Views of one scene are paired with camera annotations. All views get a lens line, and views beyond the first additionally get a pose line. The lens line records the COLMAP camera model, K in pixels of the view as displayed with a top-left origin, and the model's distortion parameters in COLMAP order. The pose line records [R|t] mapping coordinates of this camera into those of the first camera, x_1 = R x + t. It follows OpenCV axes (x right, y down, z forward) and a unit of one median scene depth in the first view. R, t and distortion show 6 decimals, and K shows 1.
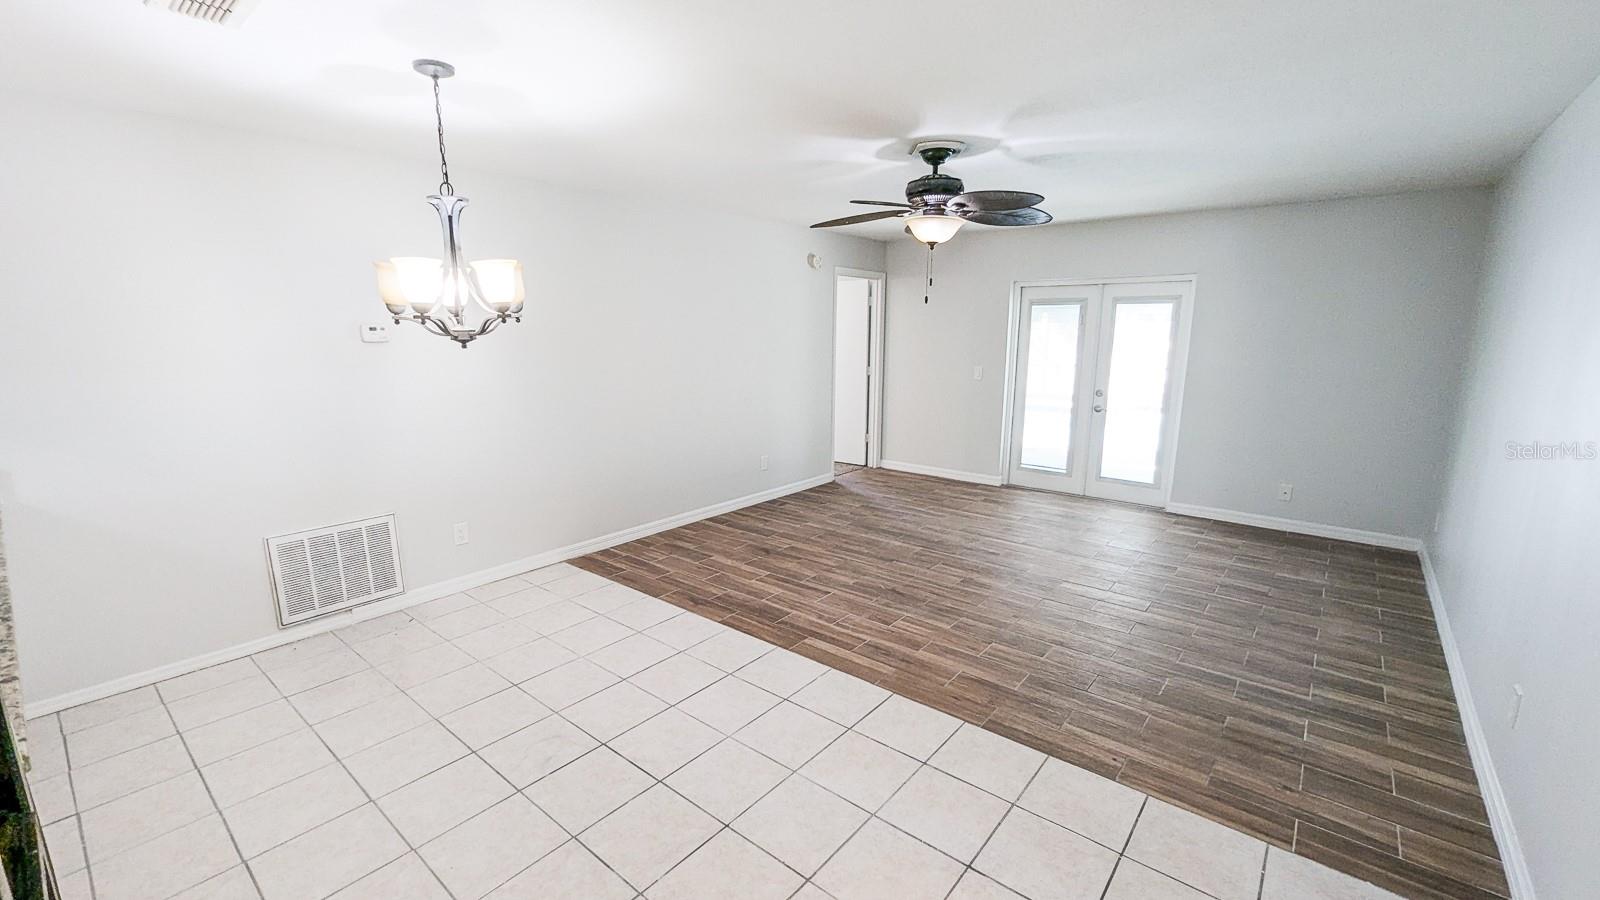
lens RADIAL K [[660.6, 0, 800.0], [0, 660.6, 450.0], [0, 0, 1]] dist [-0.000570, -0.000131]
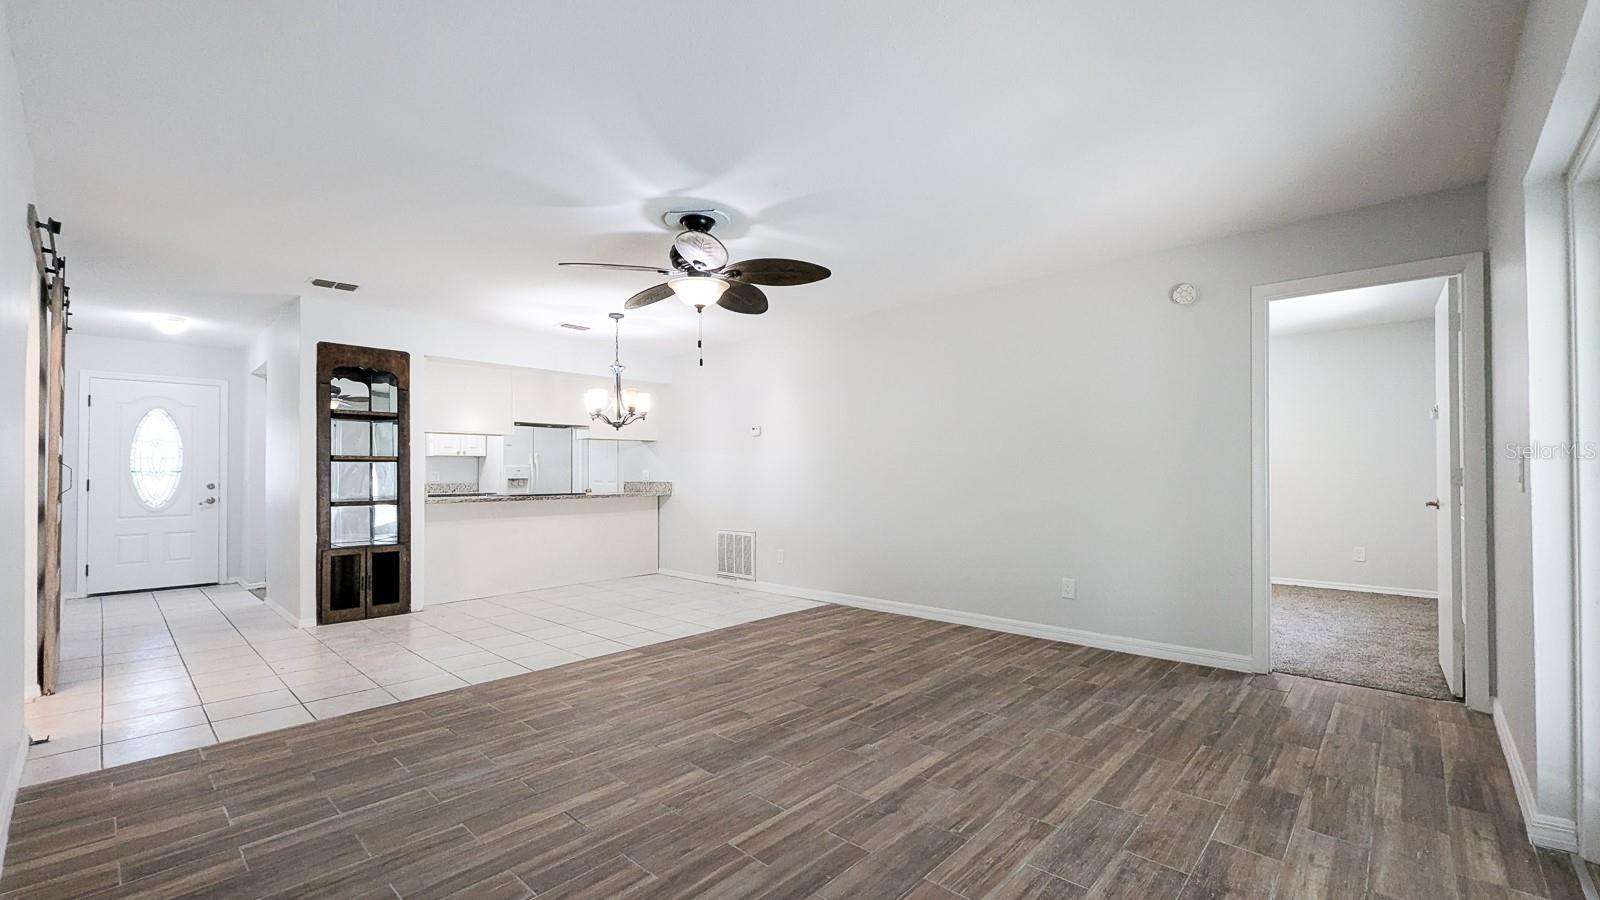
lens RADIAL K [[660.6, 0, 800.0], [0, 660.6, 450.0], [0, 0, 1]] dist [-0.000570, -0.000131]
pose [[-0.071551, -0.039670, -0.996648, 0.908523], [-0.176894, 0.983874, -0.026462, -0.074855], [0.981626, 0.174407, -0.077414, 0.985994]]
